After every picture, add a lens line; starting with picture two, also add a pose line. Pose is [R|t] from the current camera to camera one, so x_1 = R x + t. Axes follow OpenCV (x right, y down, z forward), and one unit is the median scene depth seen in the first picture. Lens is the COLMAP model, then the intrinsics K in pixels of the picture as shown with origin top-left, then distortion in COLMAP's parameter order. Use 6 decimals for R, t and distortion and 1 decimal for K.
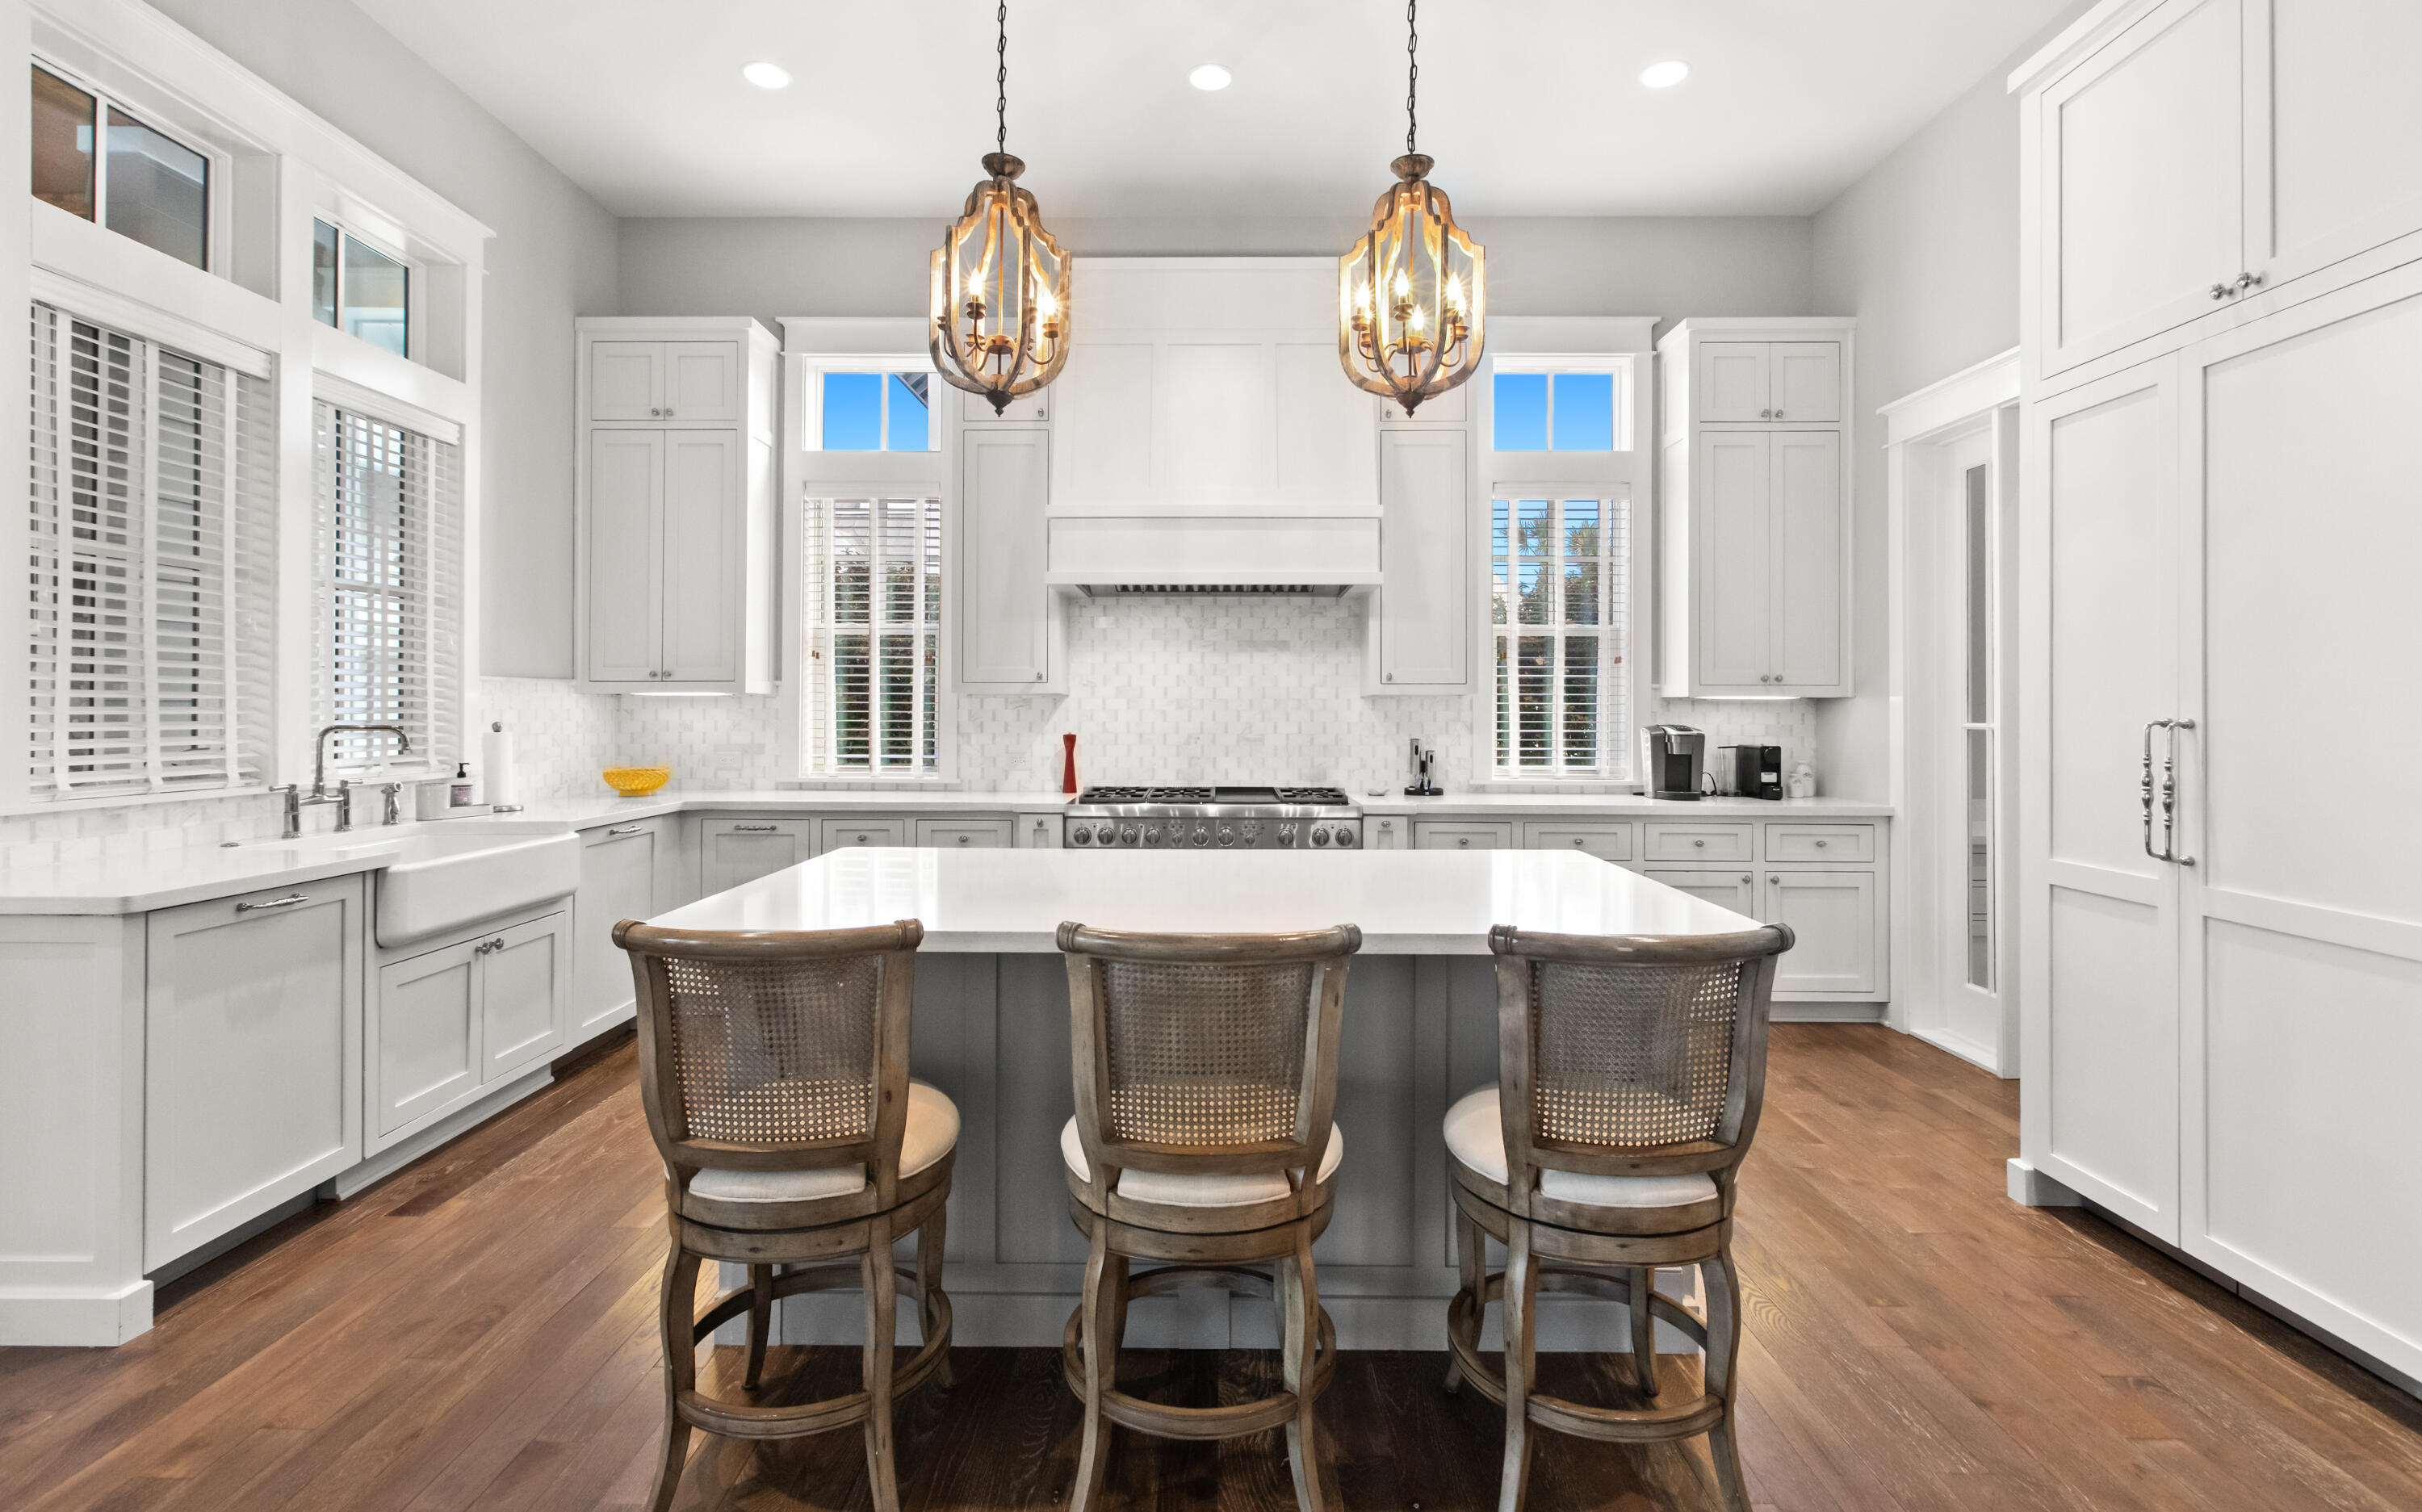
lens RADIAL K [[1110.0, 0, 1209.9], [0, 1110.0, 700.3], [0, 0, 1]] dist [-0.004883, -0.001901]
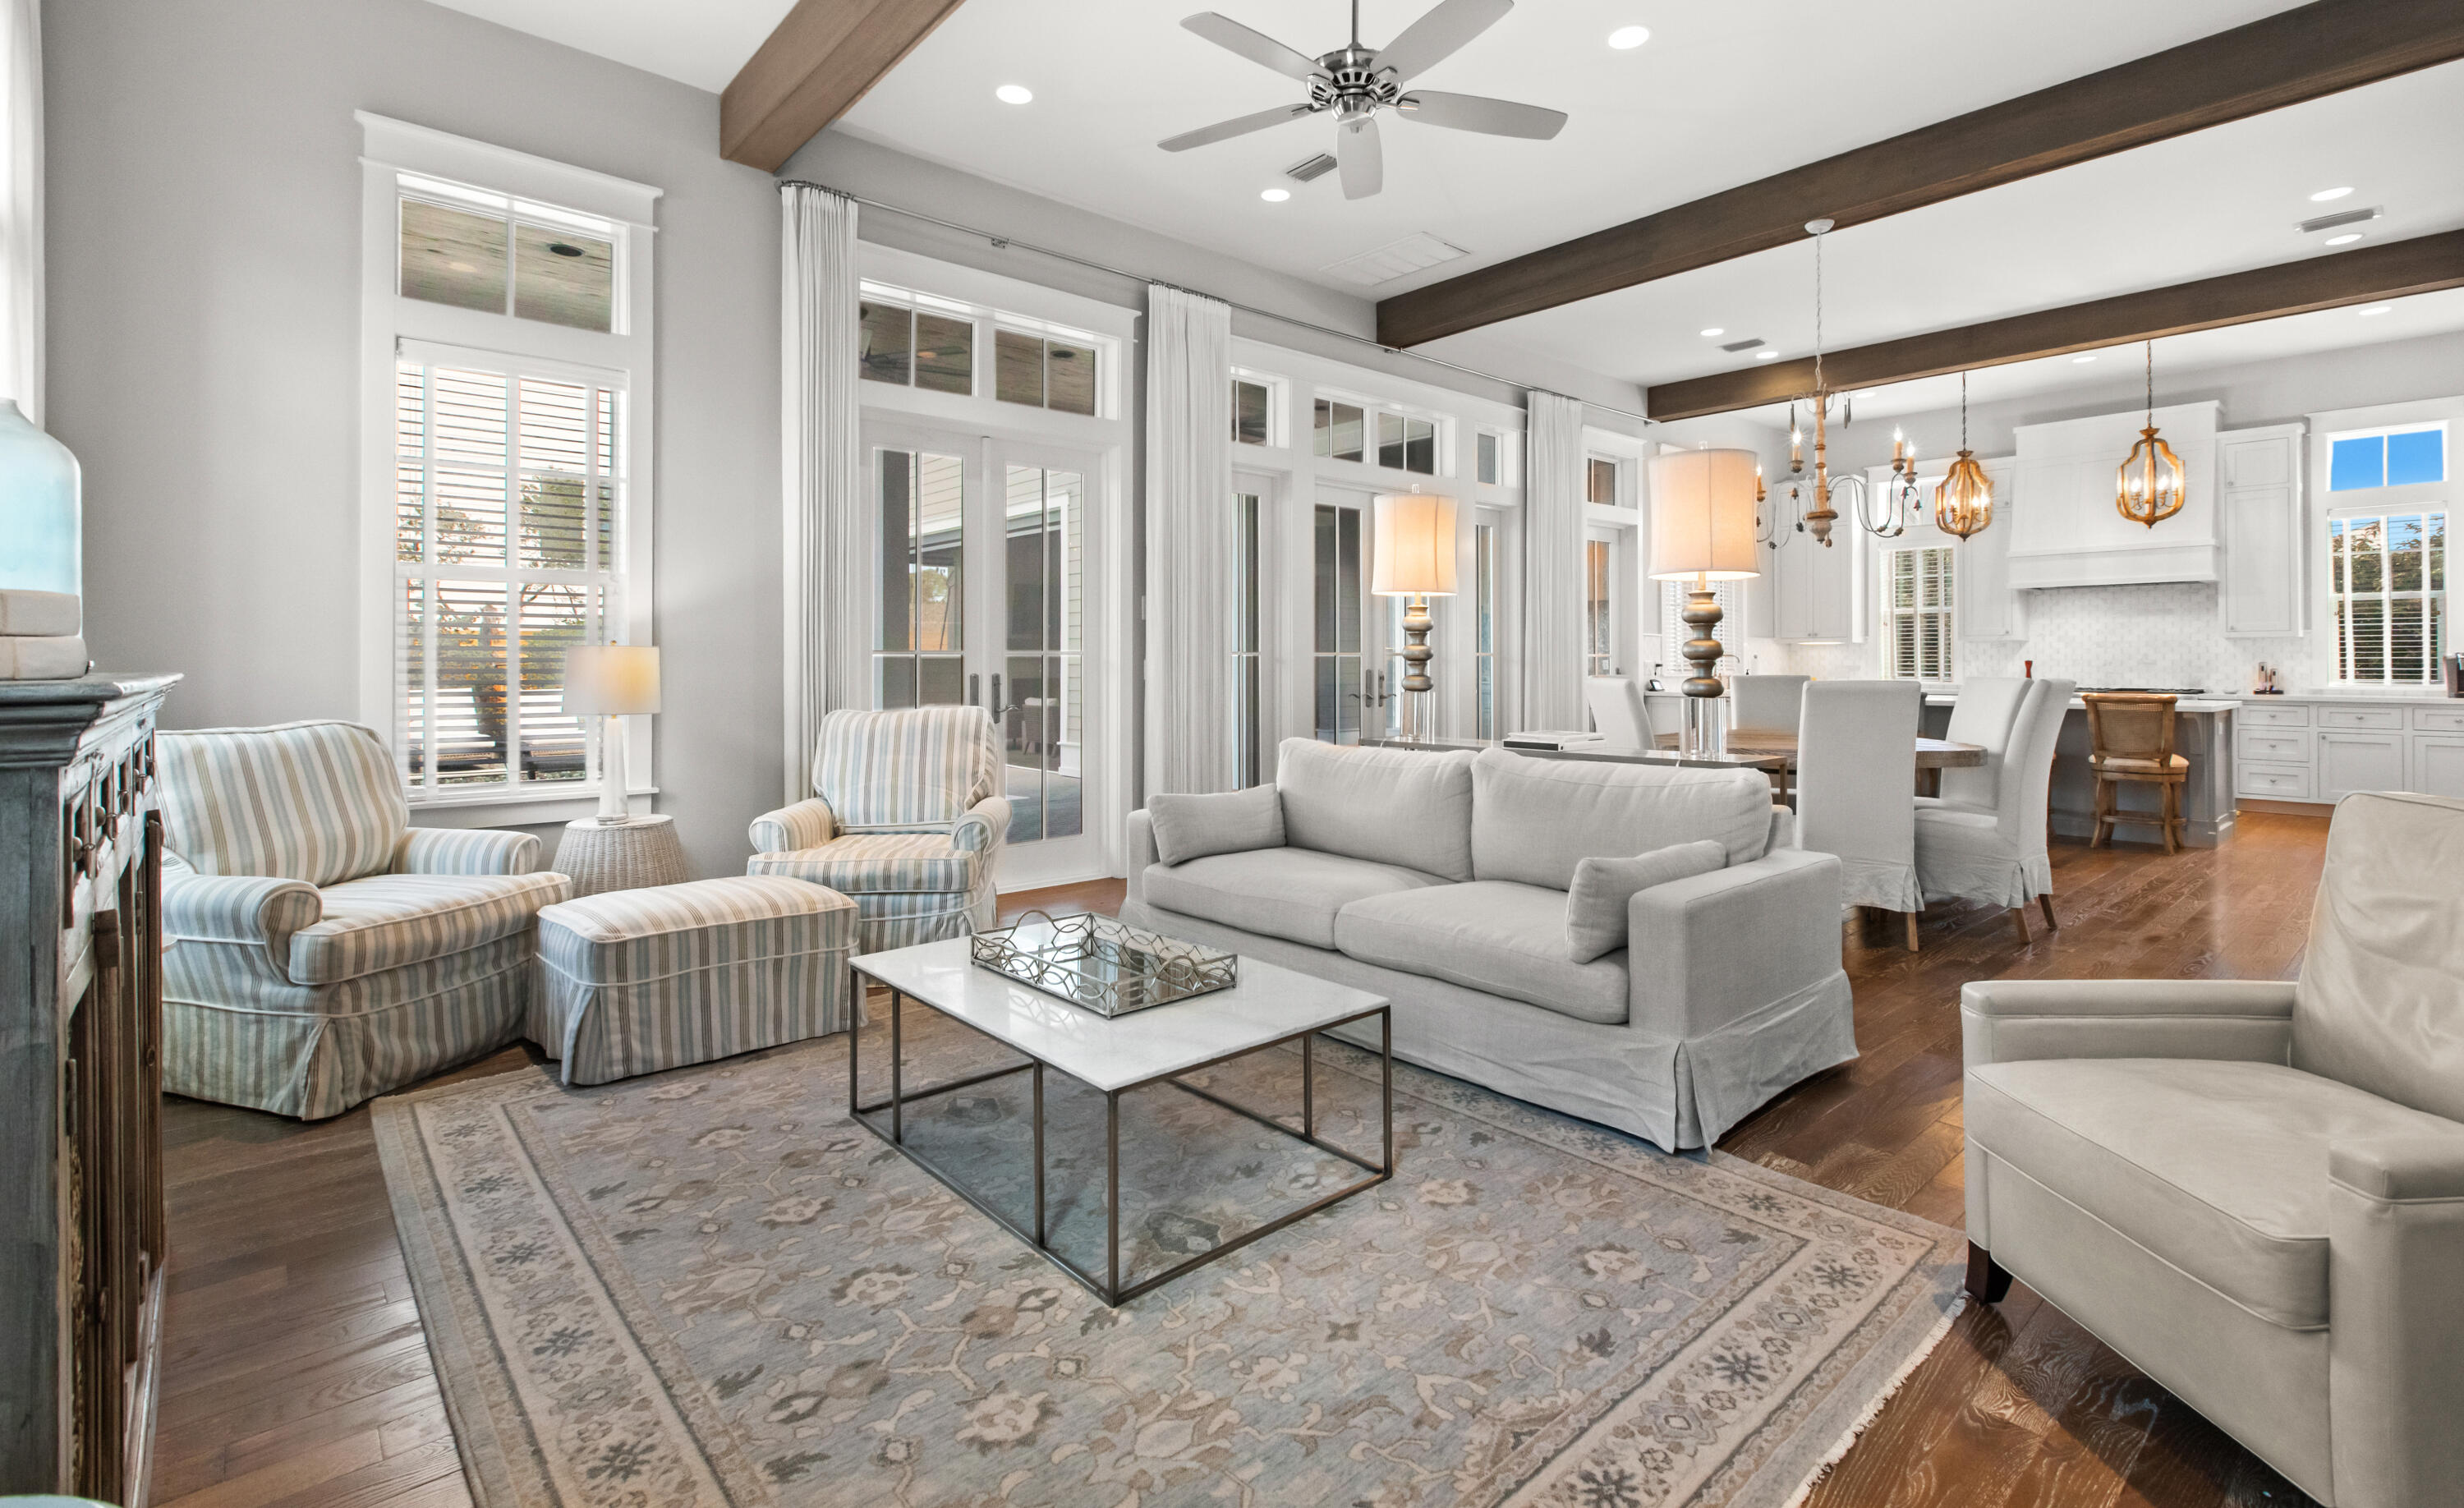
lens RADIAL K [[1120.8, 0, 1243.6], [0, 1120.8, 658.3], [0, 0, 1]] dist [0.001608, -0.000731]
pose [[0.667533, -0.006014, -0.744556, 0.428844], [0.009068, 0.999959, 0.000053, 0.013602], [0.744525, -0.006787, 0.667560, -1.378133]]
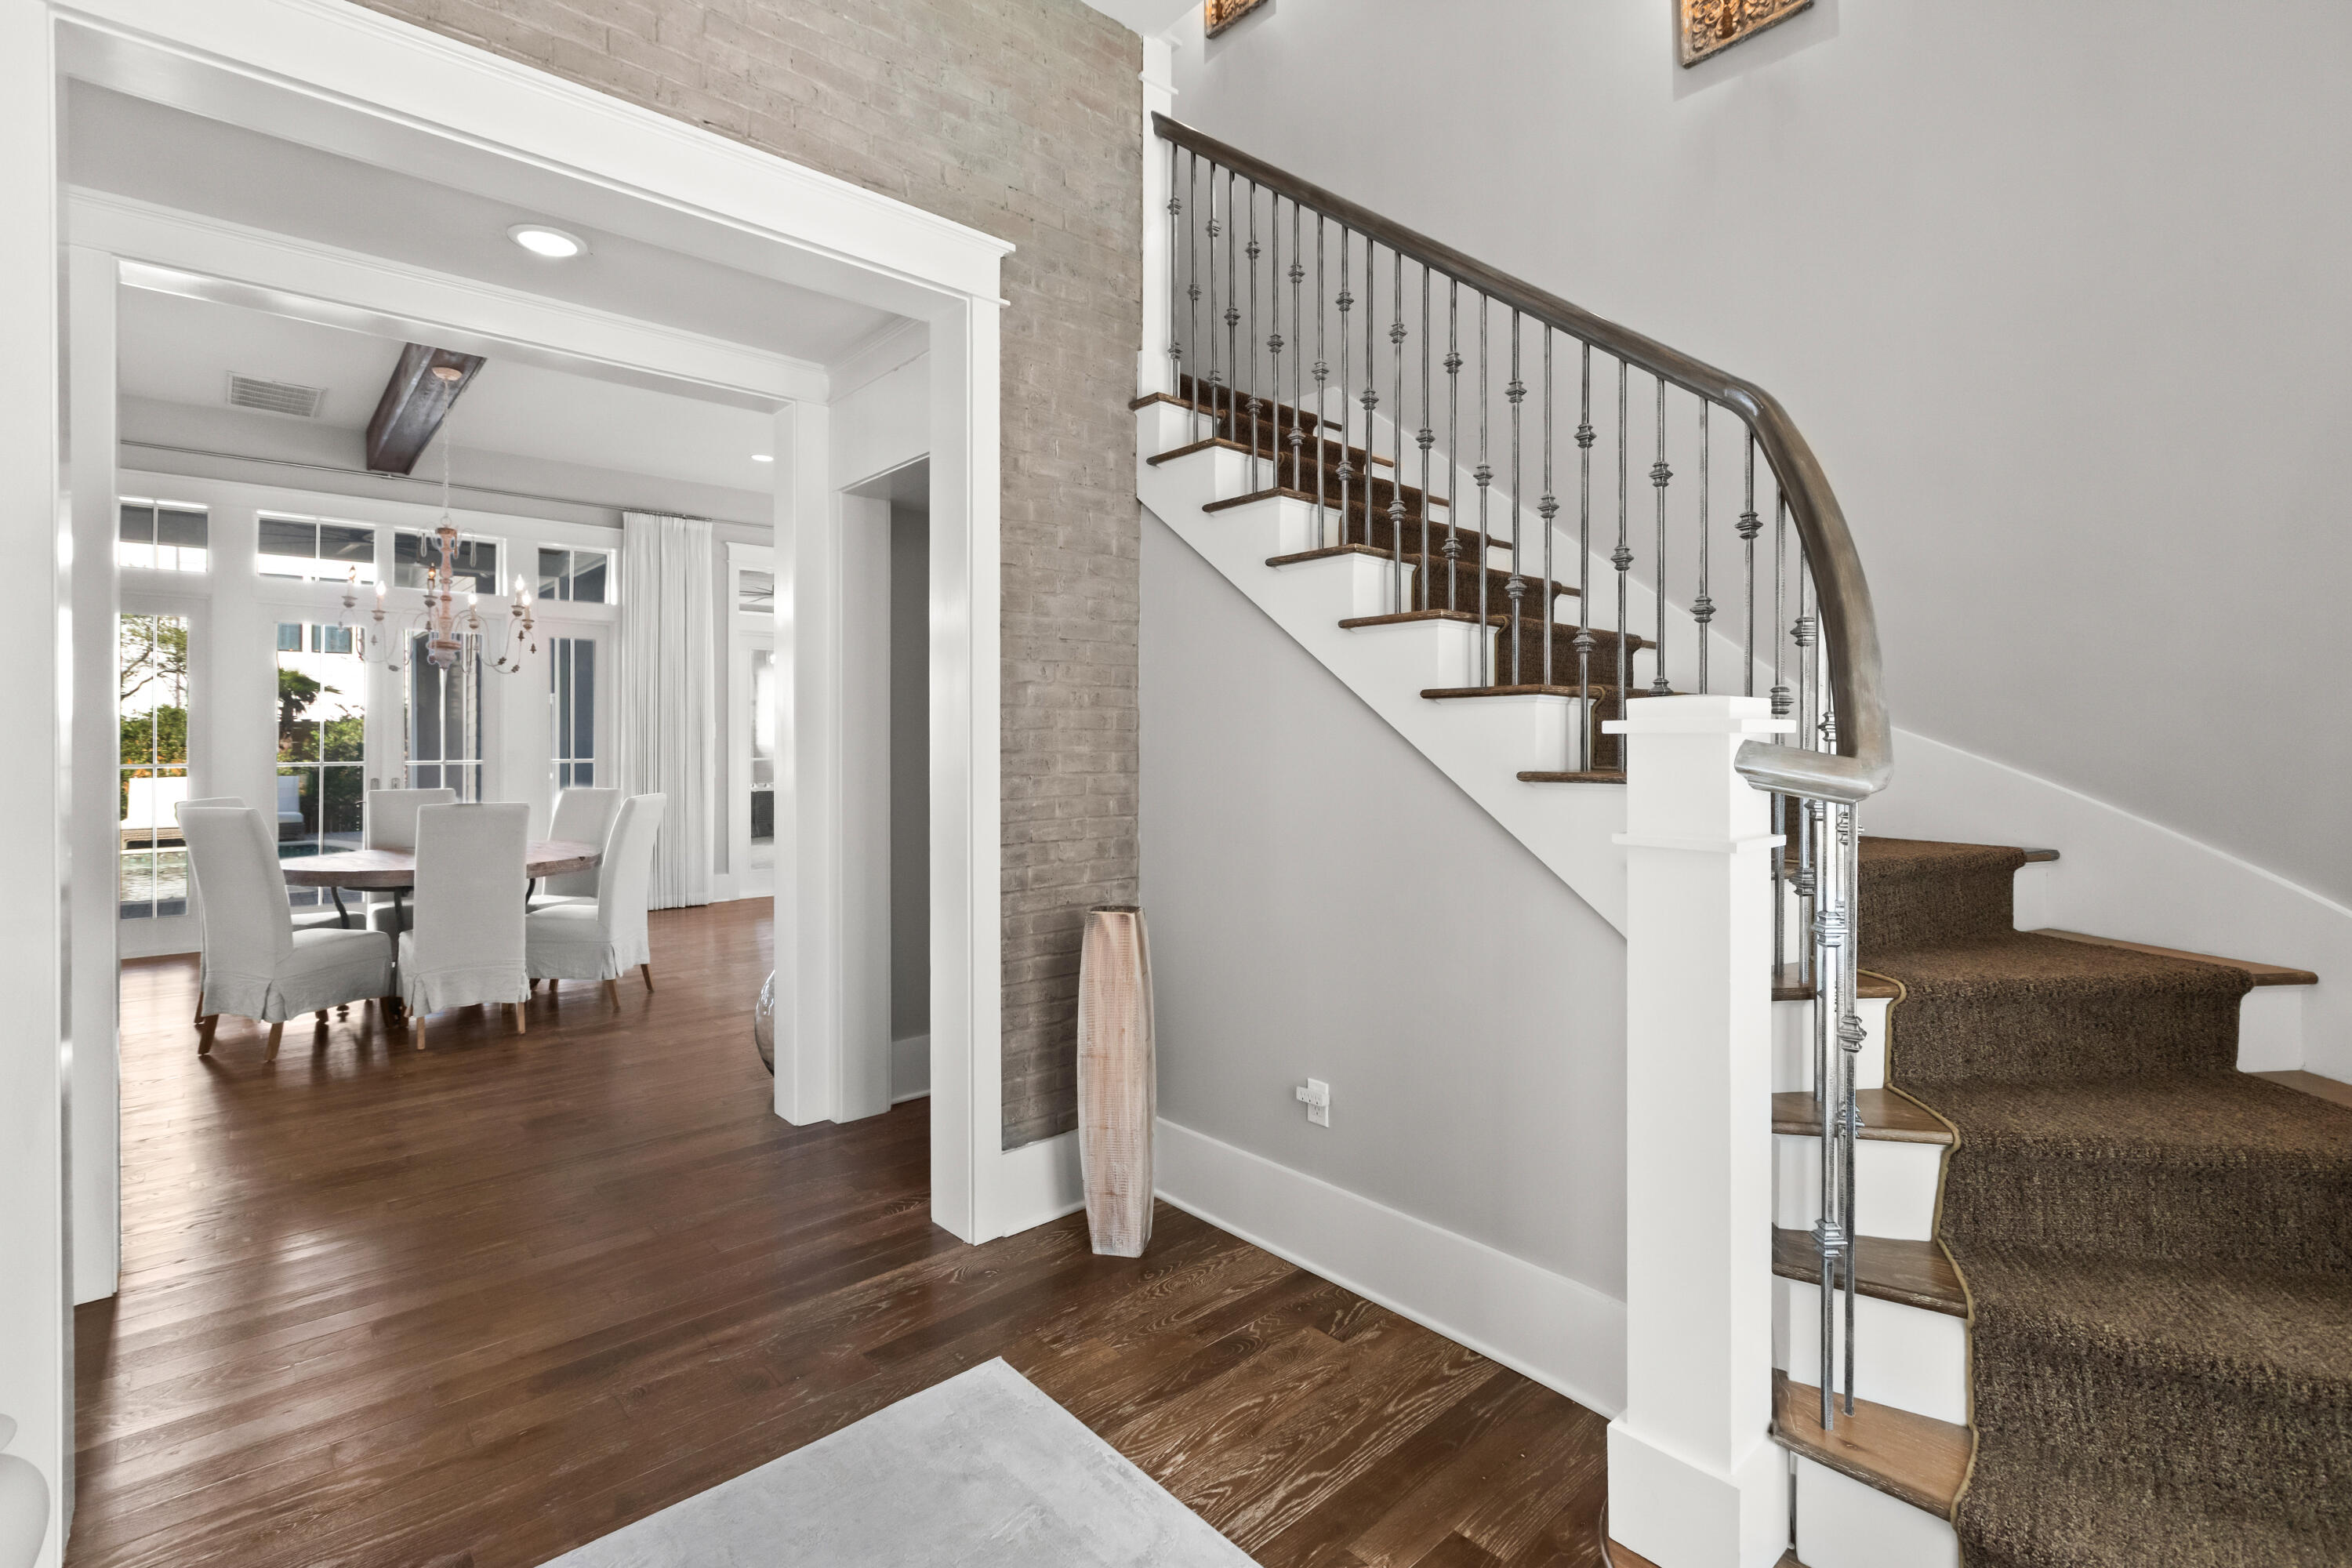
lens RADIAL K [[1075.7, 0, 1186.3], [0, 1075.7, 738.4], [0, 0, 1]] dist [0.007598, -0.002688]
pose [[0.662076, -0.004612, -0.749423, 1.338627], [0.007782, 0.999969, 0.000721, -0.019239], [0.749397, -0.006309, 0.662091, -0.392050]]
